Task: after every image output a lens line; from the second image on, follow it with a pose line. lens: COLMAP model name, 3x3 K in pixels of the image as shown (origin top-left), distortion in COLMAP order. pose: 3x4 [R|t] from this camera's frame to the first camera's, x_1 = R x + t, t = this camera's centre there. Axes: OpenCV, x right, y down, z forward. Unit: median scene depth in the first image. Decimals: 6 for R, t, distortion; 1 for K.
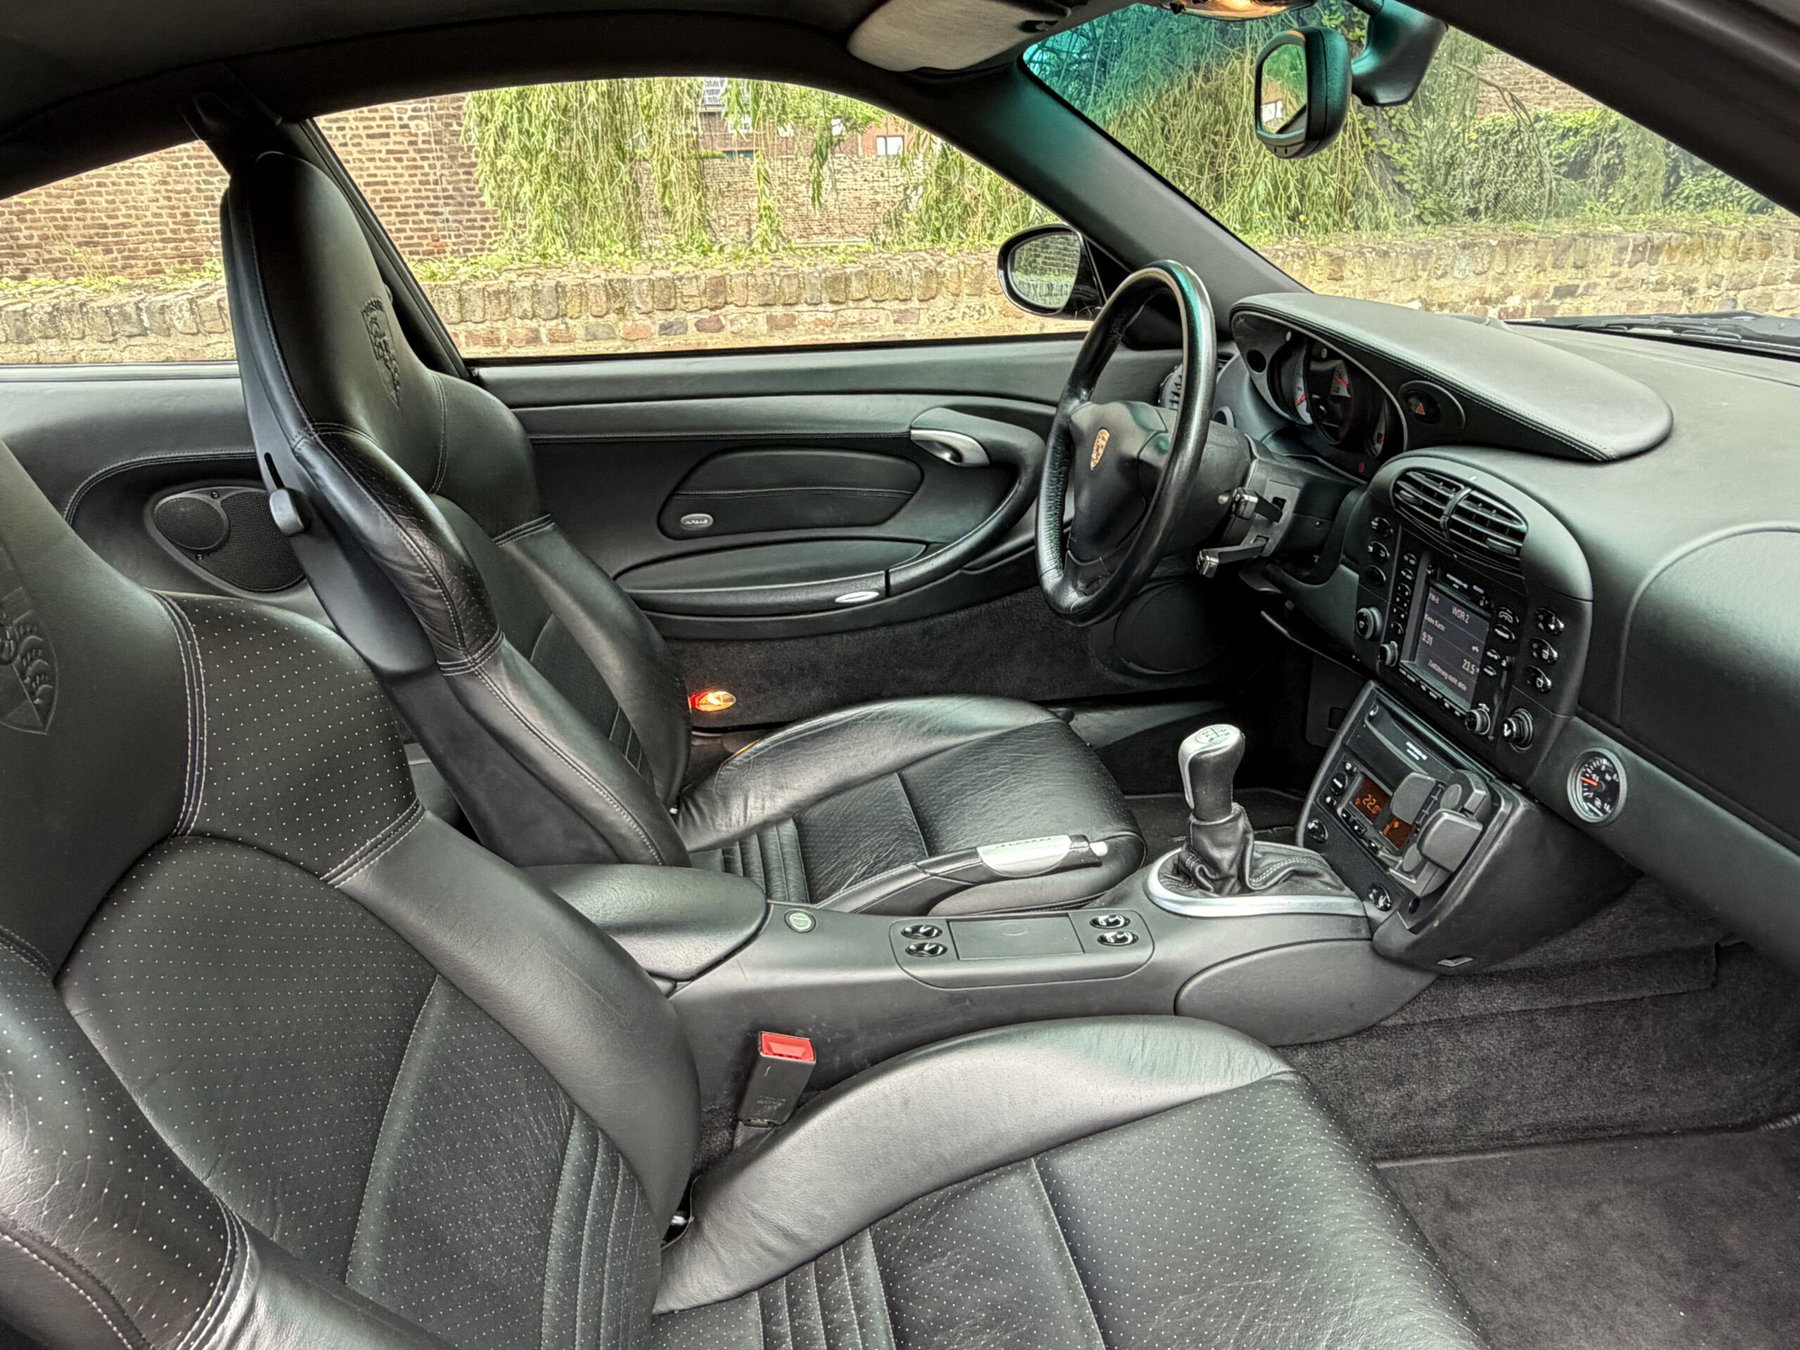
lens RADIAL K [[1275.7, 0, 903.6], [0, 1275.7, 695.0], [0, 0, 1]] dist [-0.003528, 0.005065]
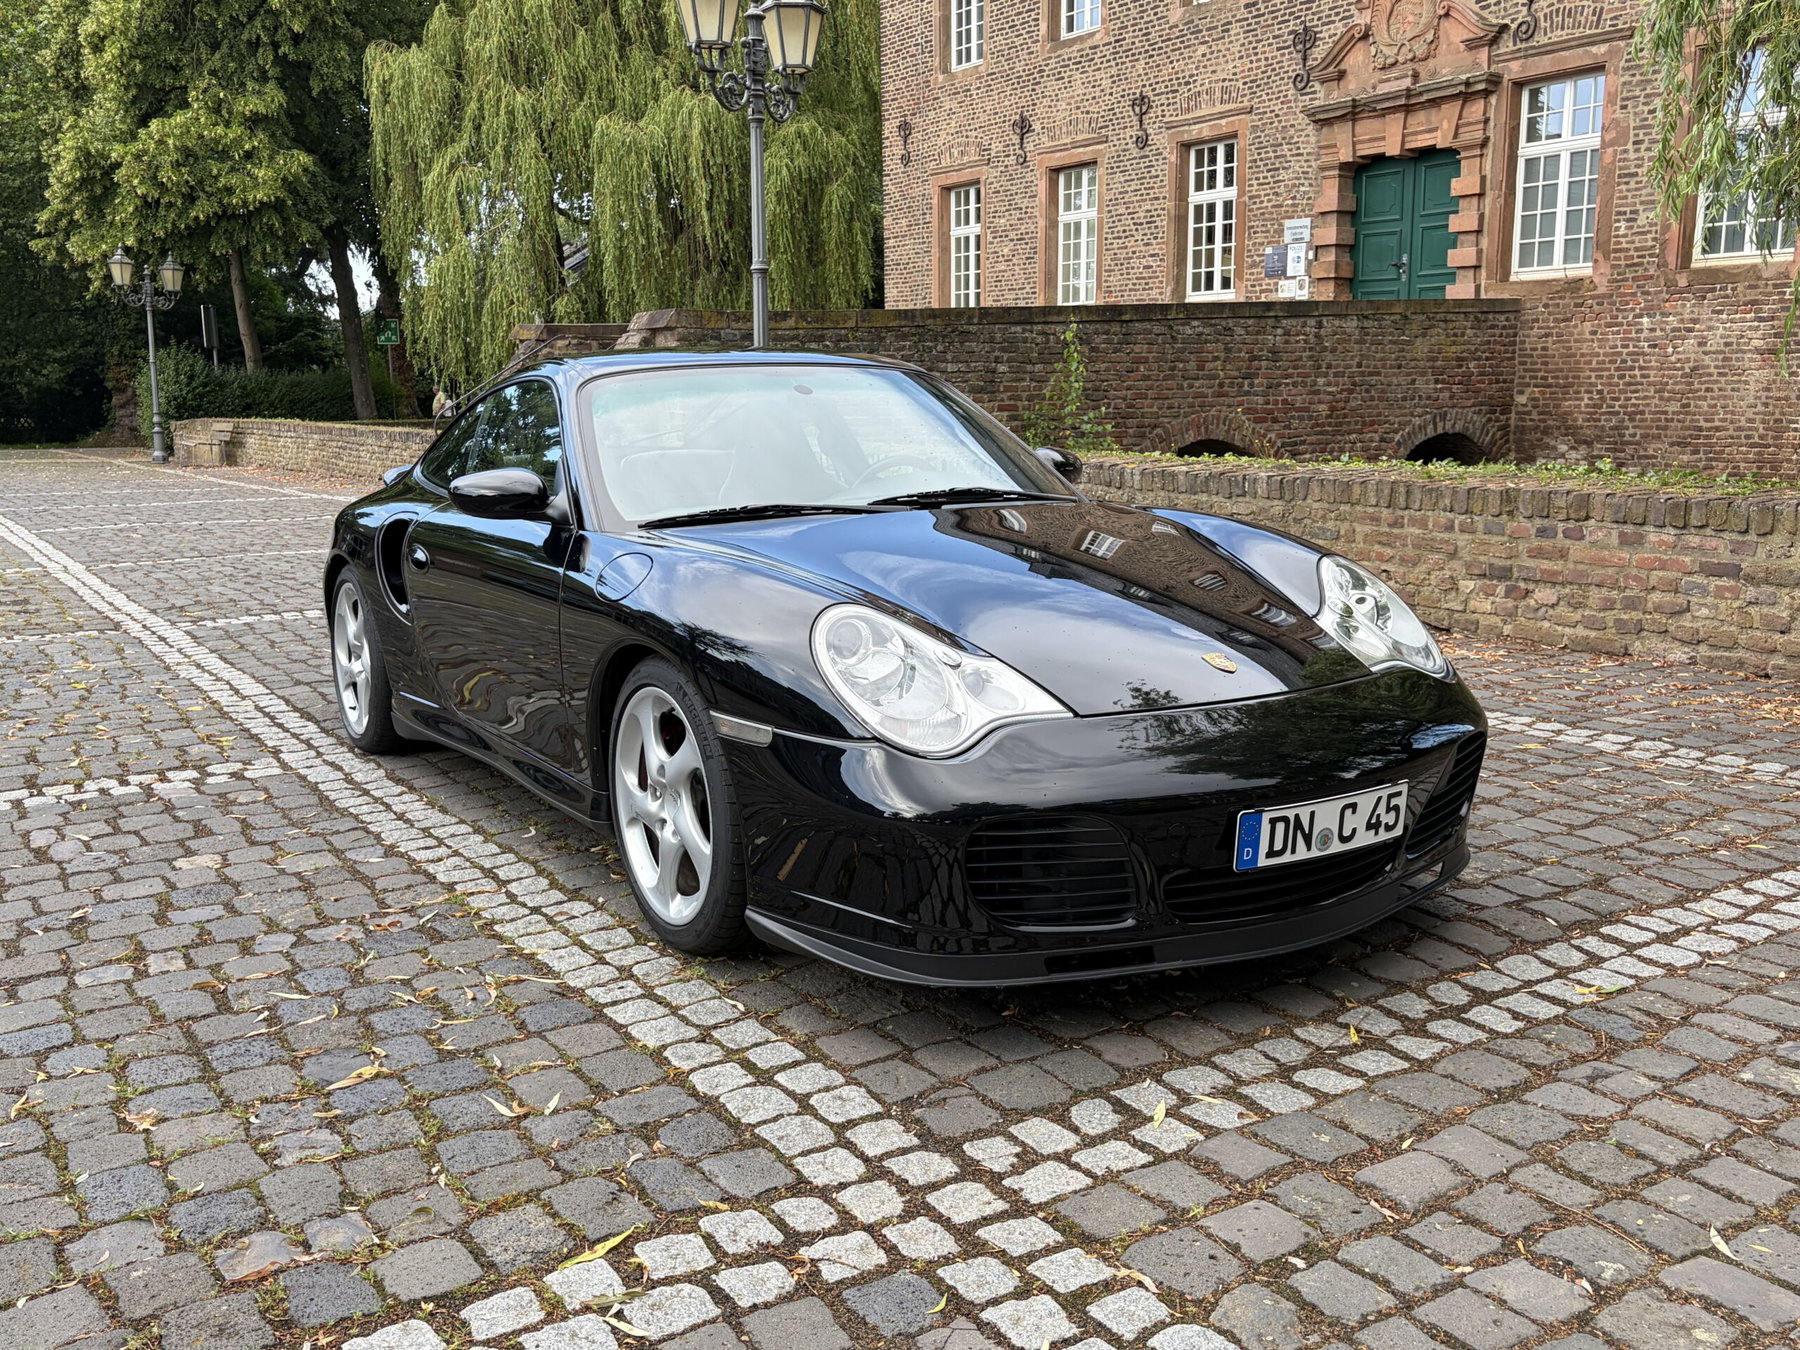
lens RADIAL K [[1646.4, 0, 876.7], [0, 1646.4, 688.6], [0, 0, 1]] dist [-0.055898, 0.136988]
pose [[0.378775, 0.193112, -0.905117, 3.220819], [-0.361669, 0.931106, 0.047305, 0.001839], [0.851895, 0.309434, 0.422522, -0.417768]]
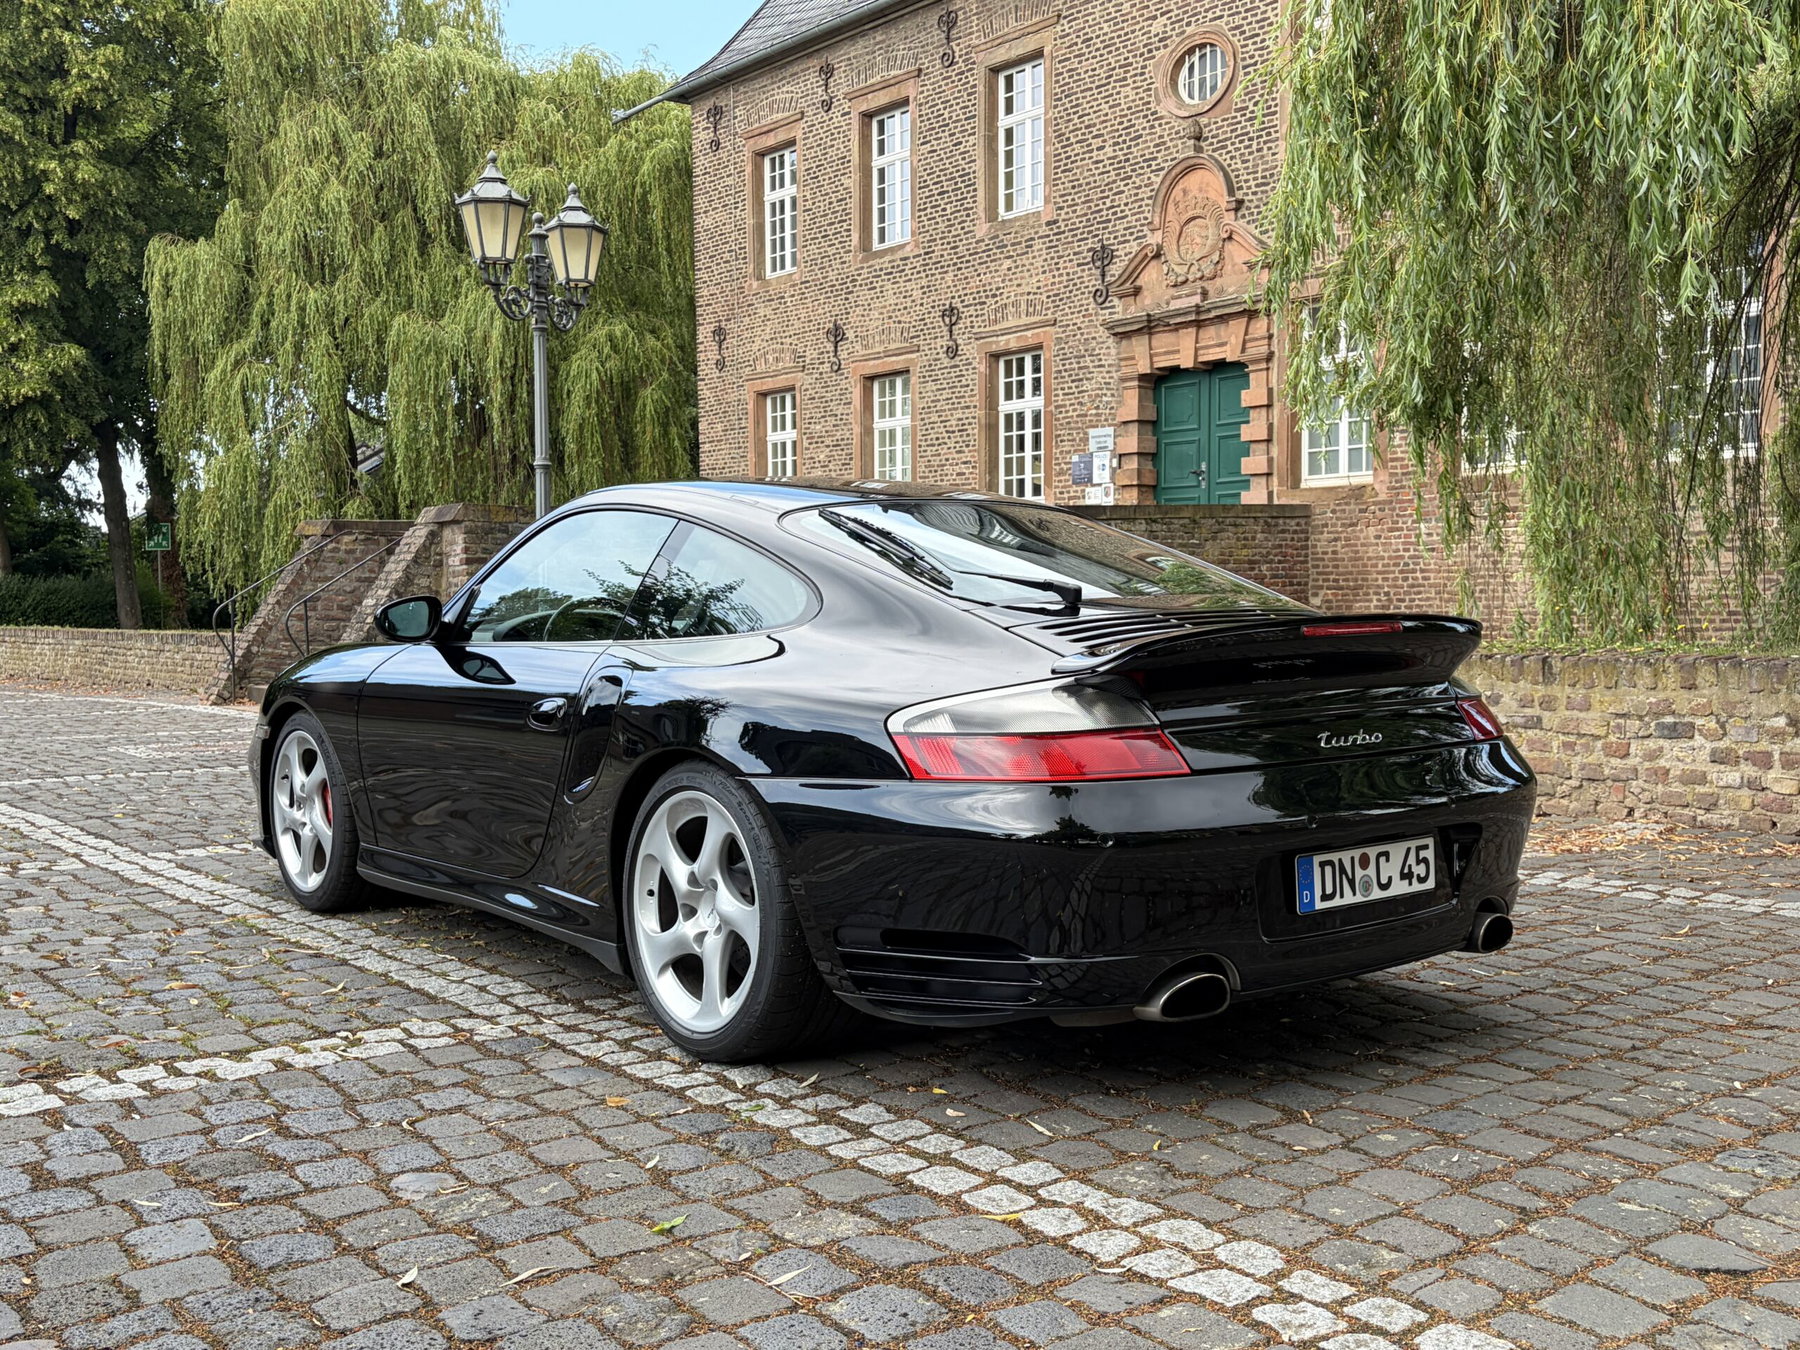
lens RADIAL K [[1841.1, 0, 900.0], [0, 1841.1, 675.0], [0, 0, 1]] dist [0.146781, -0.561121]
pose [[0.468306, 0.059379, -0.881569, 4.638223], [-0.349817, 0.928671, -0.123278, 0.203034], [0.811368, 0.366120, 0.455674, -0.604536]]
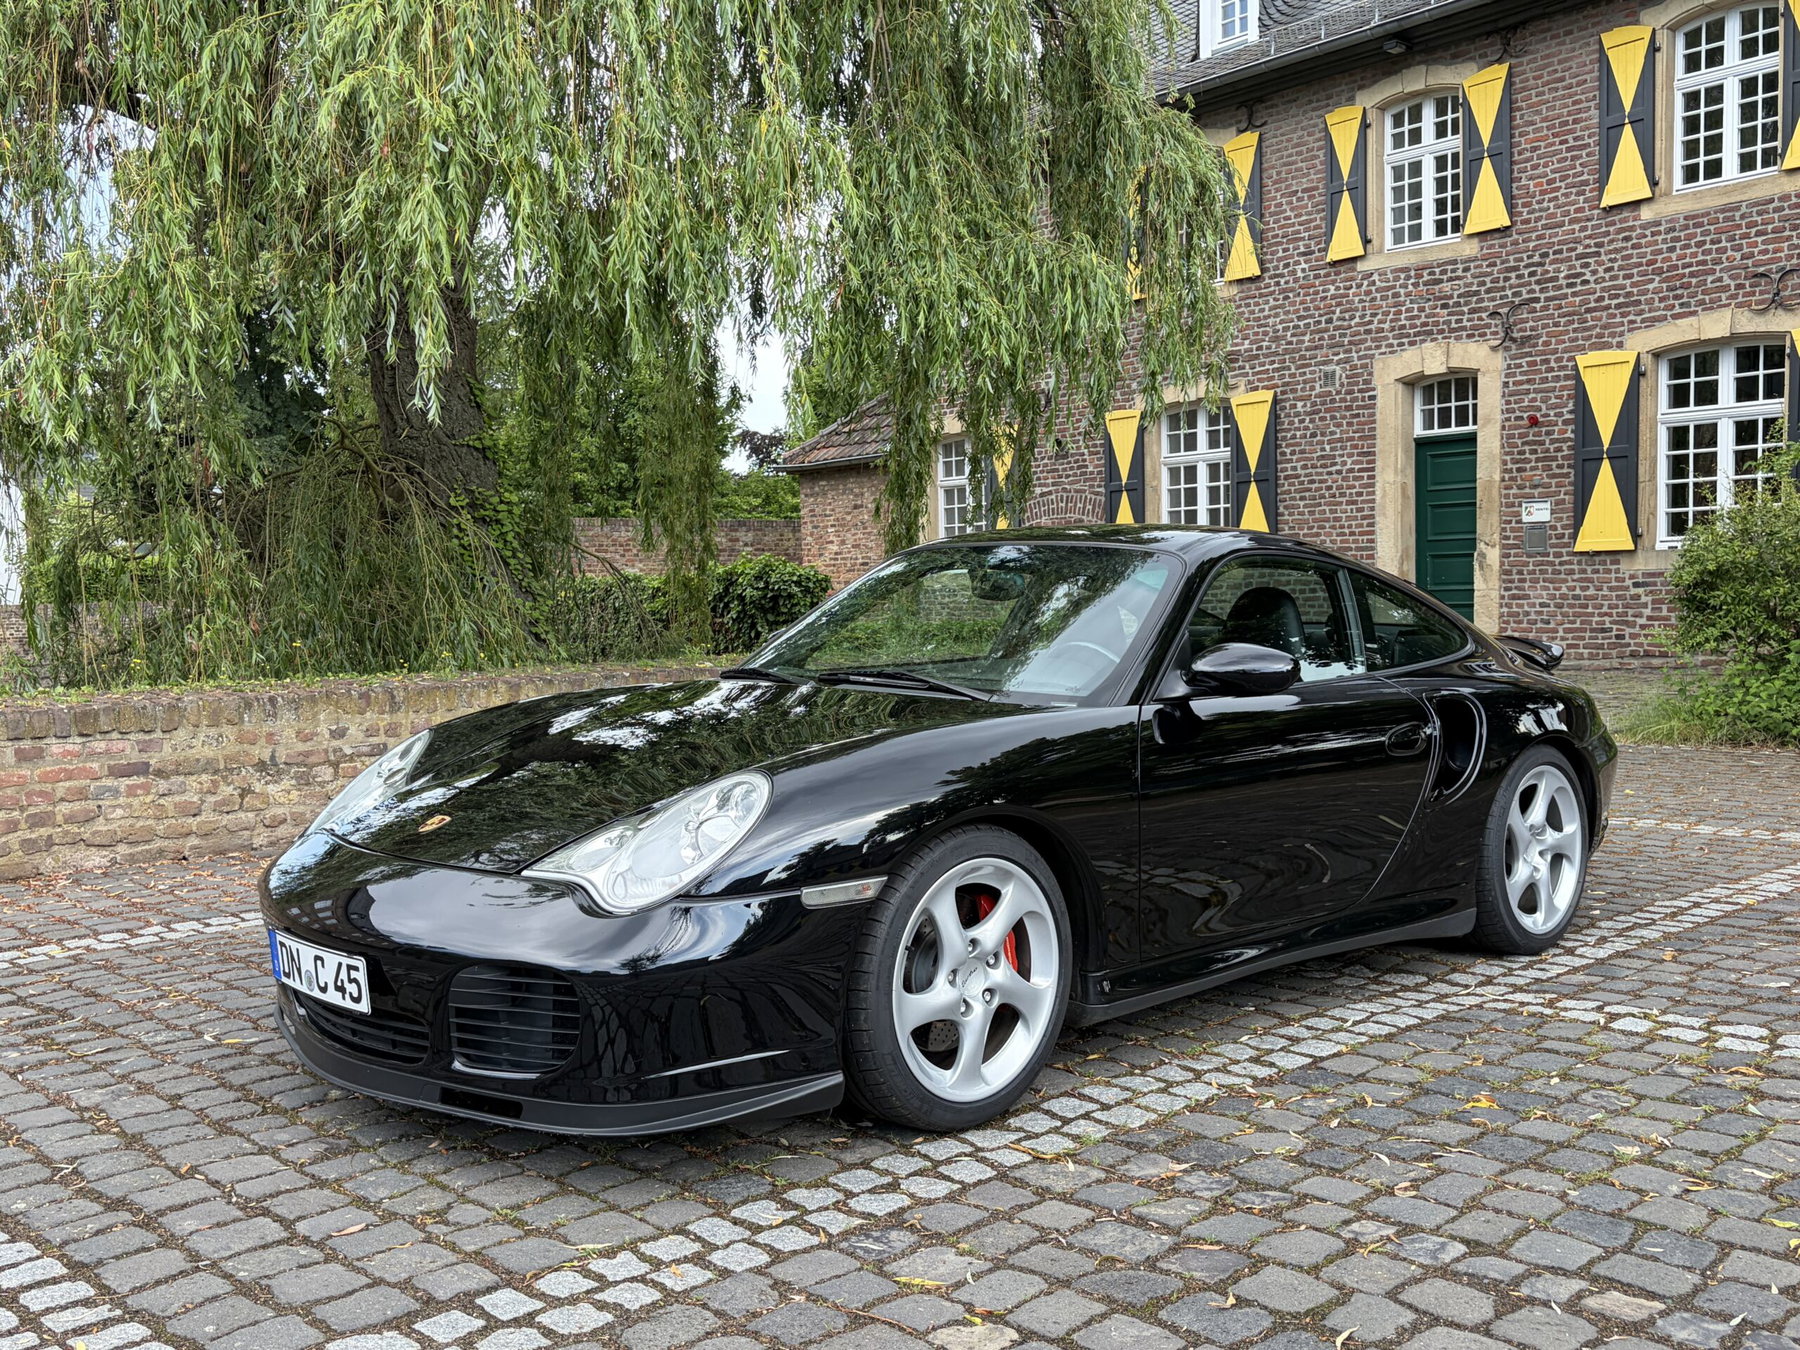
lens RADIAL K [[1728.5, 0, 900.0], [0, 1728.5, 675.0], [0, 0, 1]] dist [0.056819, -0.088121]
pose [[0.831671, -0.012381, 0.555131, -0.993057], [0.207551, 0.934216, -0.290107, 0.739912], [-0.515020, 0.356492, 0.779530, -1.809243]]
